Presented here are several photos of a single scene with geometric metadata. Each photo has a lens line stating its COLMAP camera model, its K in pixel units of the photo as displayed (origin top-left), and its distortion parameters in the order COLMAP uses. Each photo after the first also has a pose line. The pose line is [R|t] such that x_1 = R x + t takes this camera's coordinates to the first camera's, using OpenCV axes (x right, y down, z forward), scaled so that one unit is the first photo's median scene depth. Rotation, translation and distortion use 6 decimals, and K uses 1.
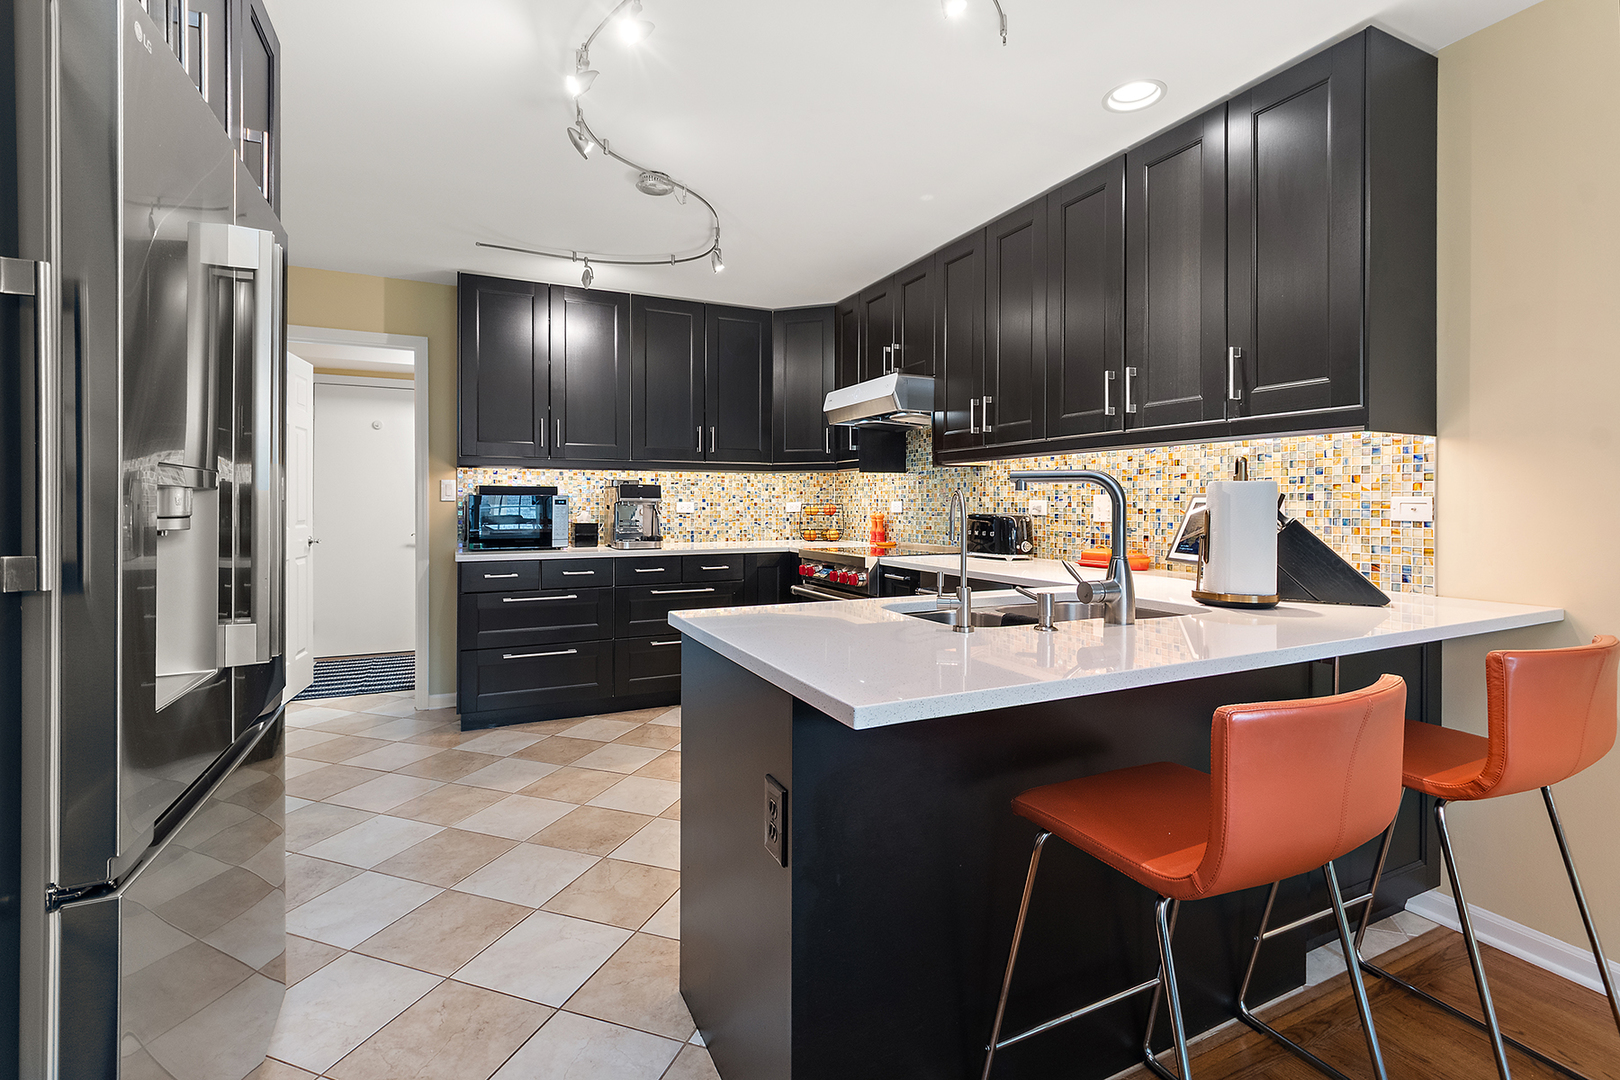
lens RADIAL K [[725.8, 0, 809.8], [0, 725.8, 508.3], [0, 0, 1]] dist [0.000858, -0.002068]
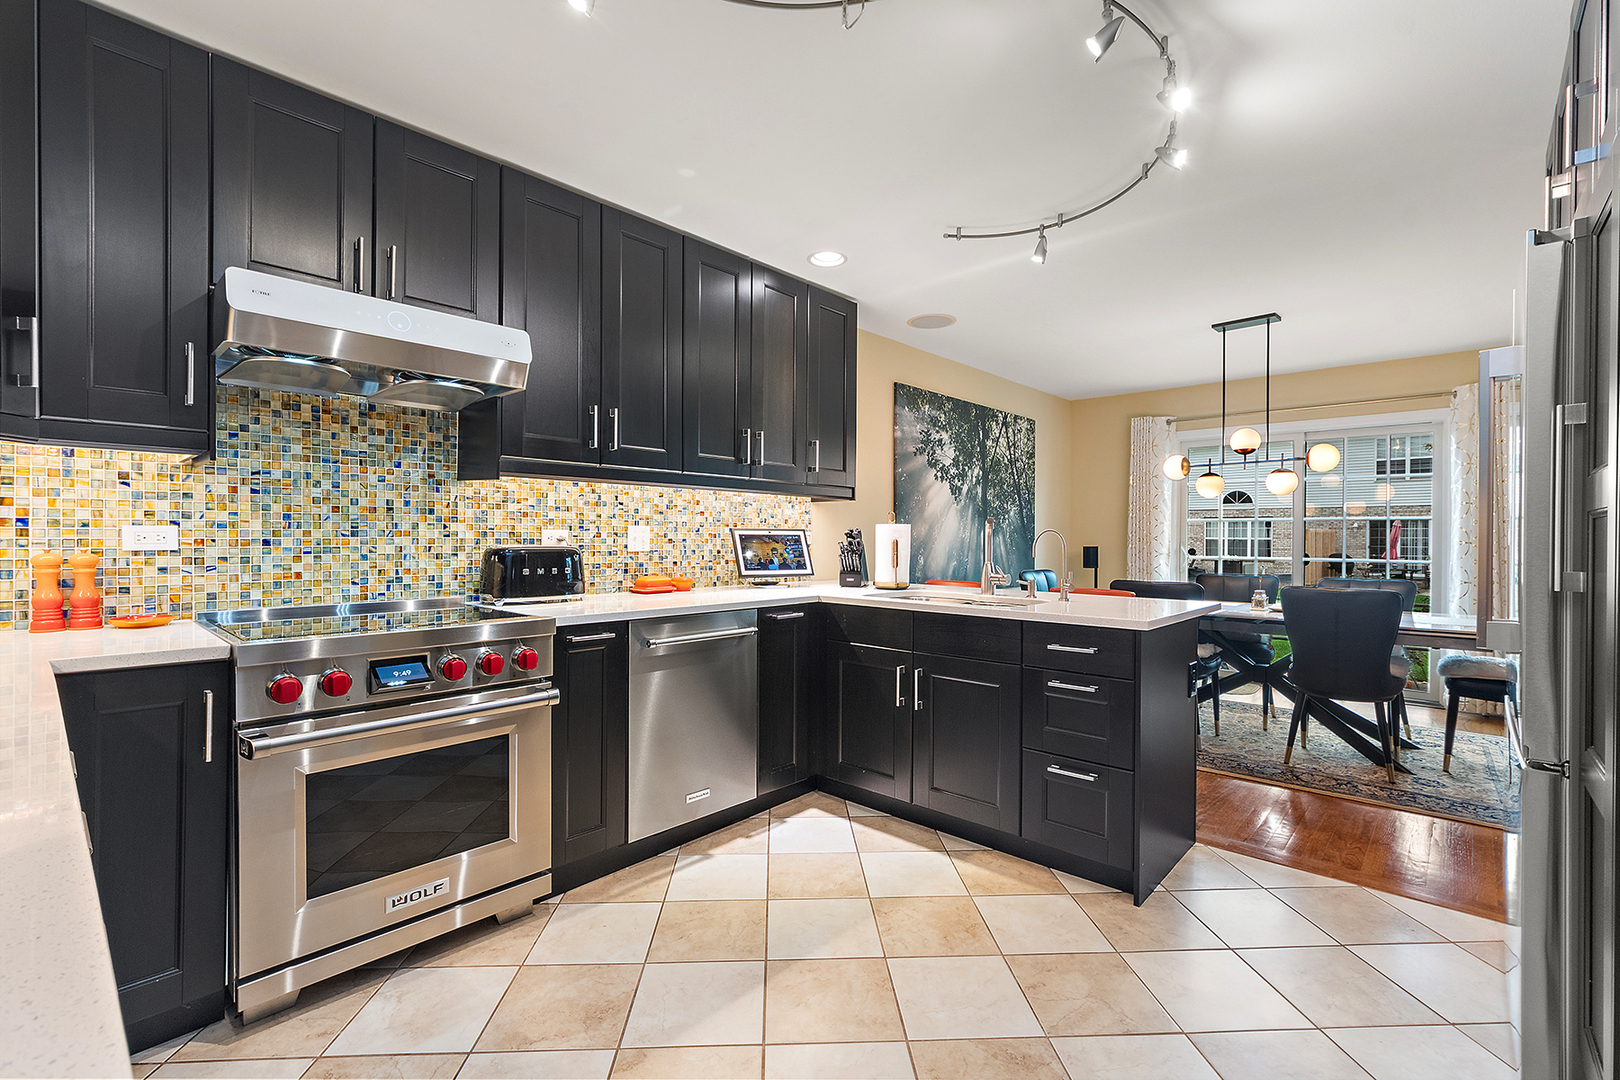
lens RADIAL K [[725.8, 0, 806.9], [0, 725.8, 542.1], [0, 0, 1]] dist [0.000858, -0.002068]
pose [[-0.367209, -0.006225, 0.930118, -0.549084], [0.001741, 0.999971, 0.007380, -0.002206], [-0.930137, 0.004330, -0.367187, 0.953234]]
